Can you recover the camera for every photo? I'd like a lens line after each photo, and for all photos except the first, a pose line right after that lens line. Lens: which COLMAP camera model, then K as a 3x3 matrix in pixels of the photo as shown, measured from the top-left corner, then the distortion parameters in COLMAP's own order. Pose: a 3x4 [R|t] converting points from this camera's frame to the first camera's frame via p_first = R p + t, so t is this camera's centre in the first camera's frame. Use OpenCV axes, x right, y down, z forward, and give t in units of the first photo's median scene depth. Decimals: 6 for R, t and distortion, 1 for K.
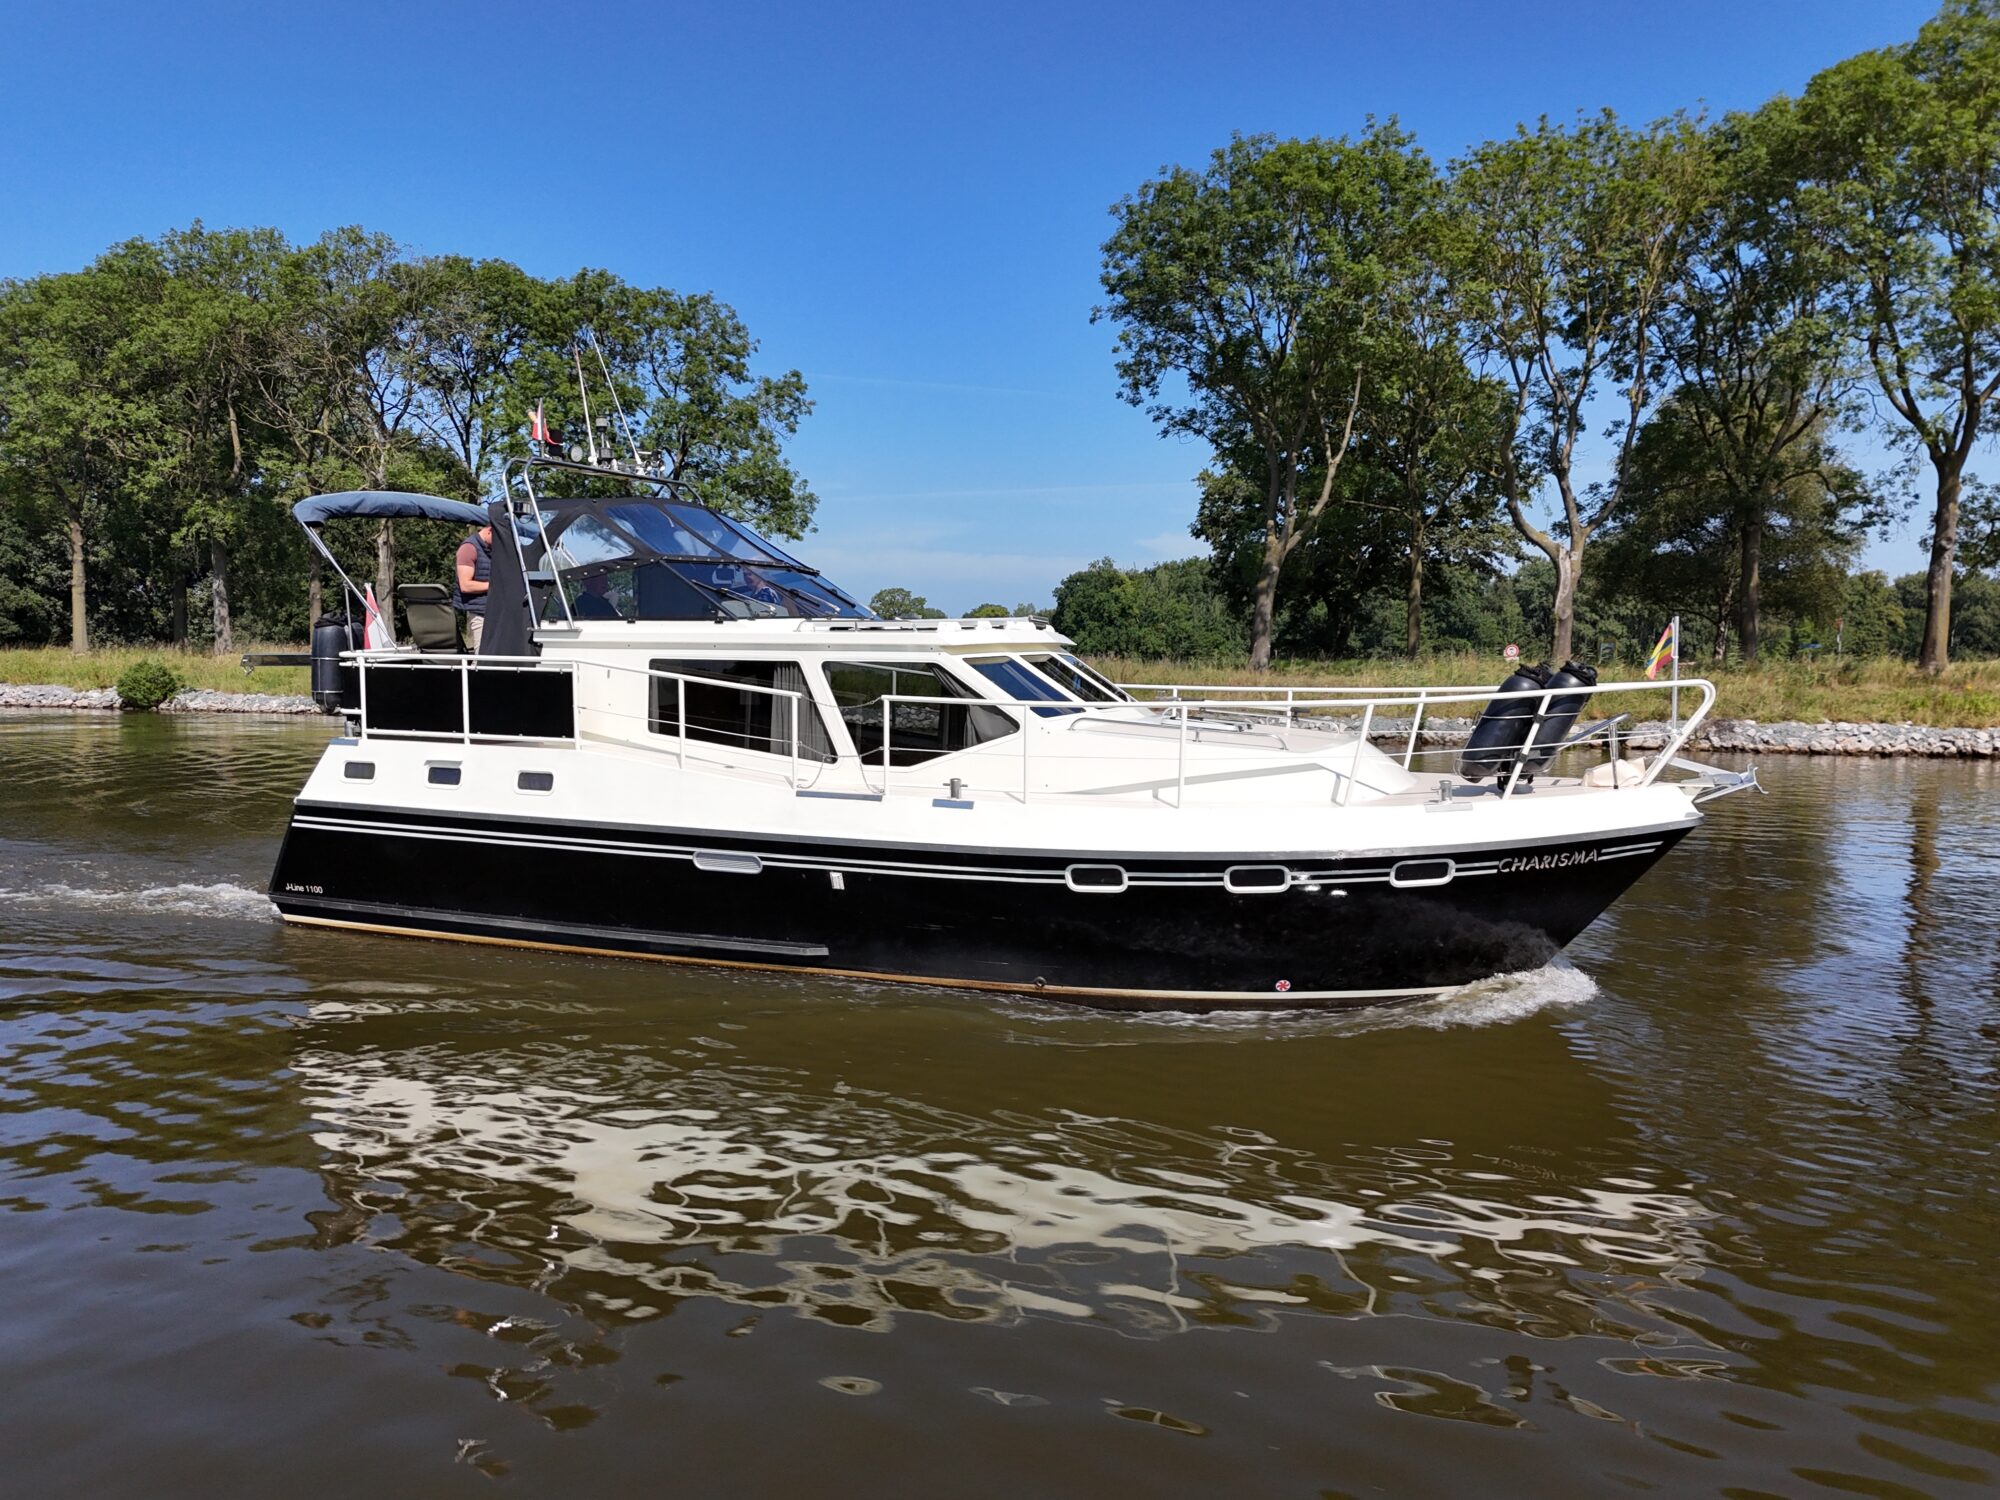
lens RADIAL K [[1421.3, 0, 1002.6], [0, 1421.3, 787.7], [0, 0, 1]] dist [0.054735, -0.000767]
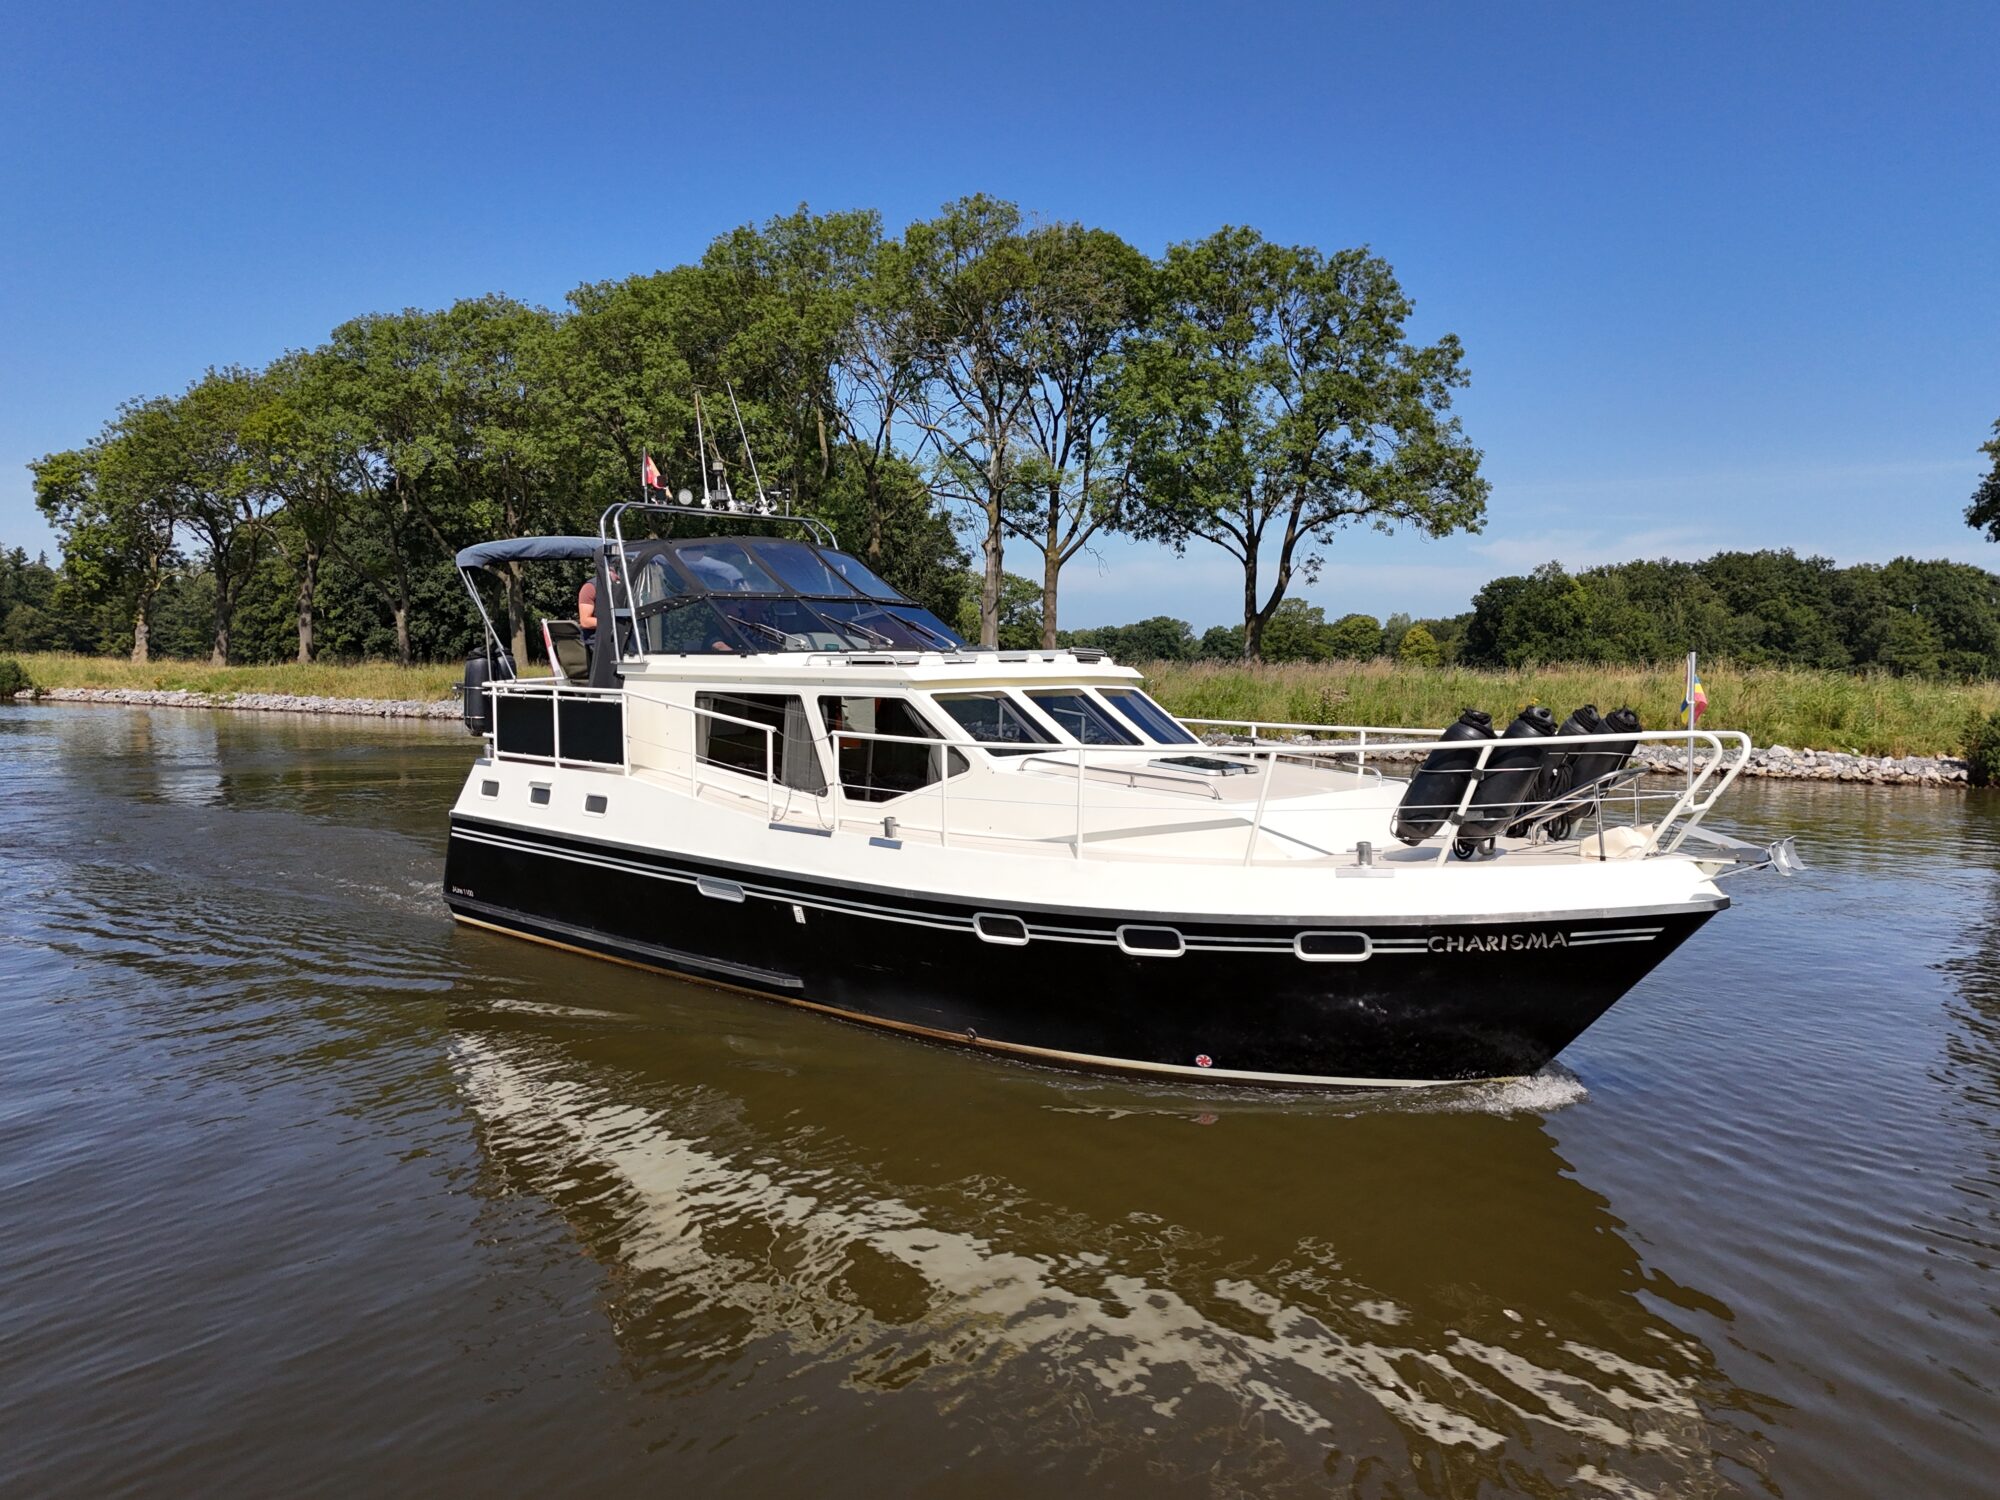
lens RADIAL K [[1451.6, 0, 1000.0], [0, 1451.6, 750.0], [0, 0, 1]] dist [0.116327, -0.162104]
pose [[0.940085, 0.020377, -0.340330, 0.330556], [-0.032214, 0.999055, -0.029166, -0.022835], [0.339414, 0.038381, 0.939854, 0.067672]]
